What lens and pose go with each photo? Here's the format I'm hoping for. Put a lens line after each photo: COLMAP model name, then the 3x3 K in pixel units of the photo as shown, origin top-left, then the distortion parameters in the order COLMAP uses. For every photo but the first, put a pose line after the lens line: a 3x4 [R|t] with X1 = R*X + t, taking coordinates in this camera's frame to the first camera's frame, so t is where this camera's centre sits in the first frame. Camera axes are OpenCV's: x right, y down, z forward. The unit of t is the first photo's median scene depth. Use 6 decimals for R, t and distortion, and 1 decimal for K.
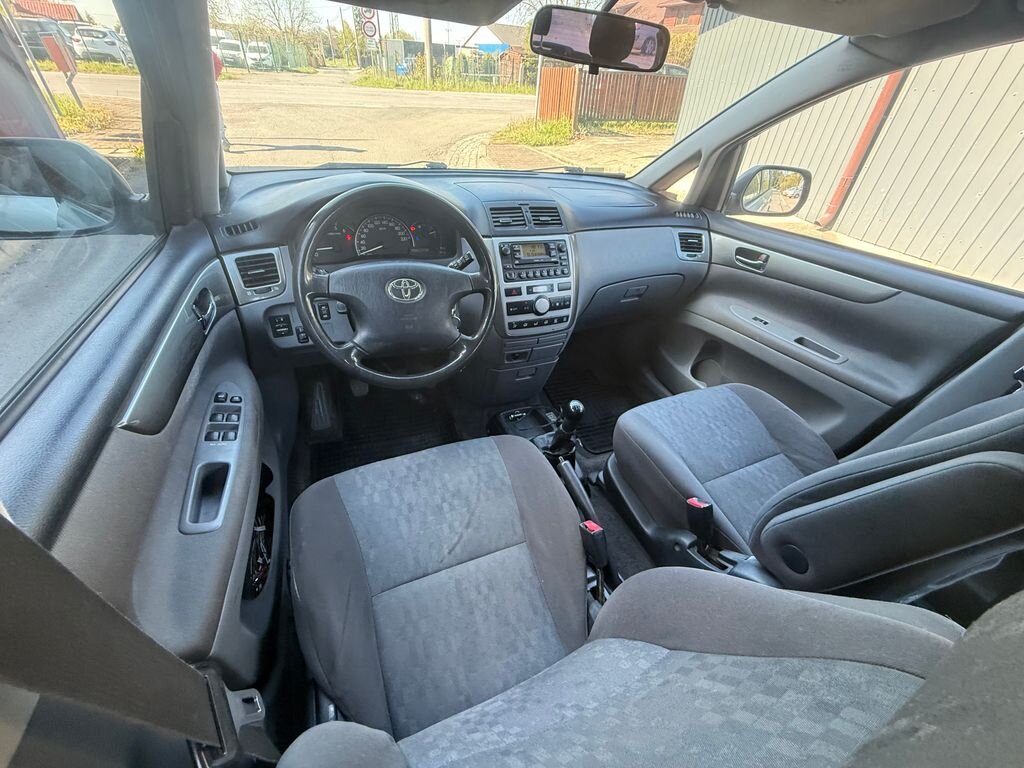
lens RADIAL K [[412.6, 0, 507.0], [0, 412.6, 388.1], [0, 0, 1]] dist [0.001359, 0.000514]
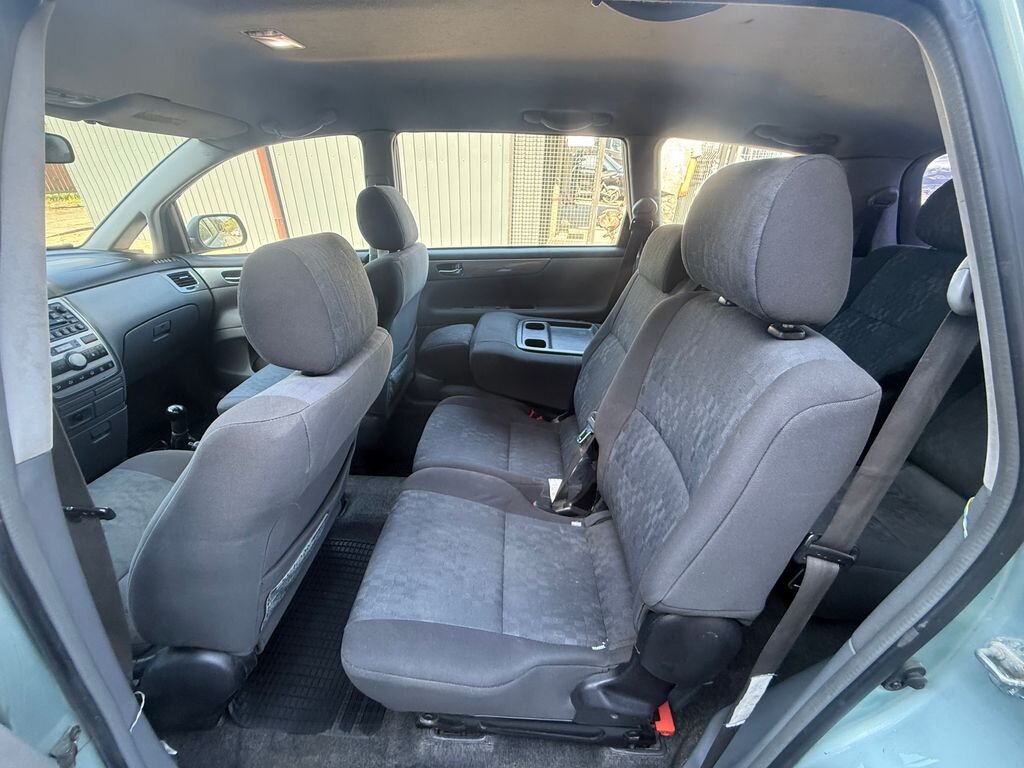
lens RADIAL K [[412.6, 0, 507.0], [0, 412.6, 388.1], [0, 0, 1]] dist [0.001359, 0.000514]
pose [[0.453289, -0.464121, 0.761000, -0.257952], [0.539840, 0.822307, 0.179956, 0.267828], [-0.709297, 0.329246, 0.623294, -0.441912]]
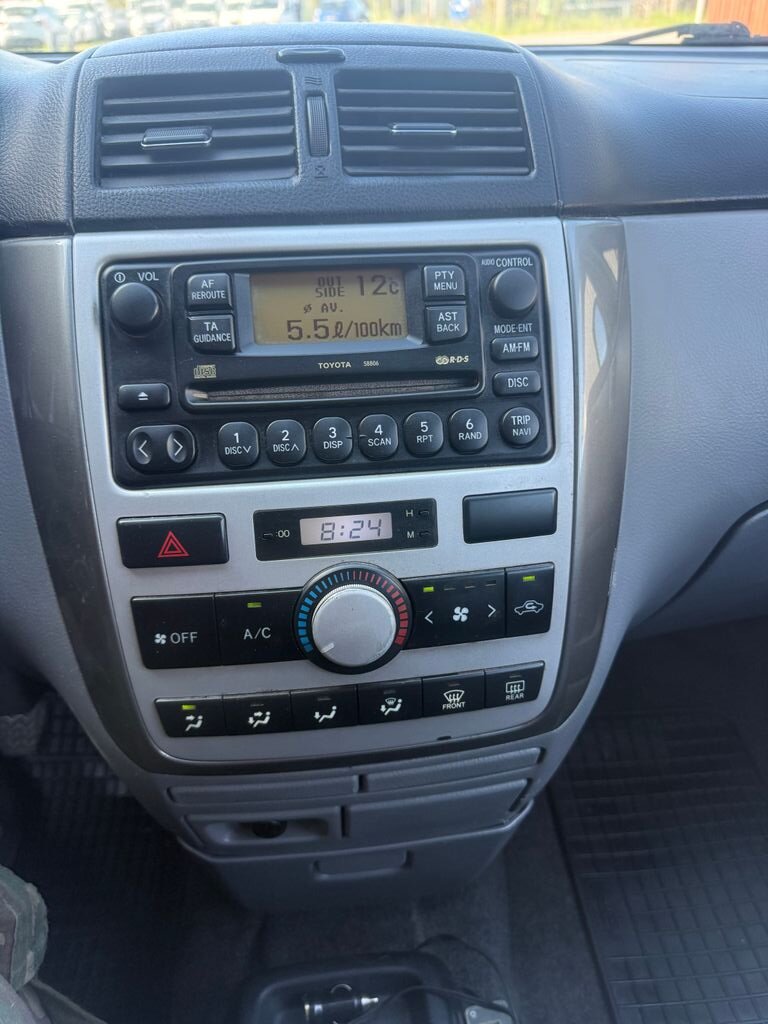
lens RADIAL K [[725.9, 0, 387.3], [0, 725.9, 531.5], [0, 0, 1]] dist [0.052387, -0.060579]
pose [[0.951008, 0.081481, -0.298235, 0.181961], [-0.101091, 0.993574, -0.050905, -0.219887], [0.292171, 0.078560, 0.953134, 0.700845]]
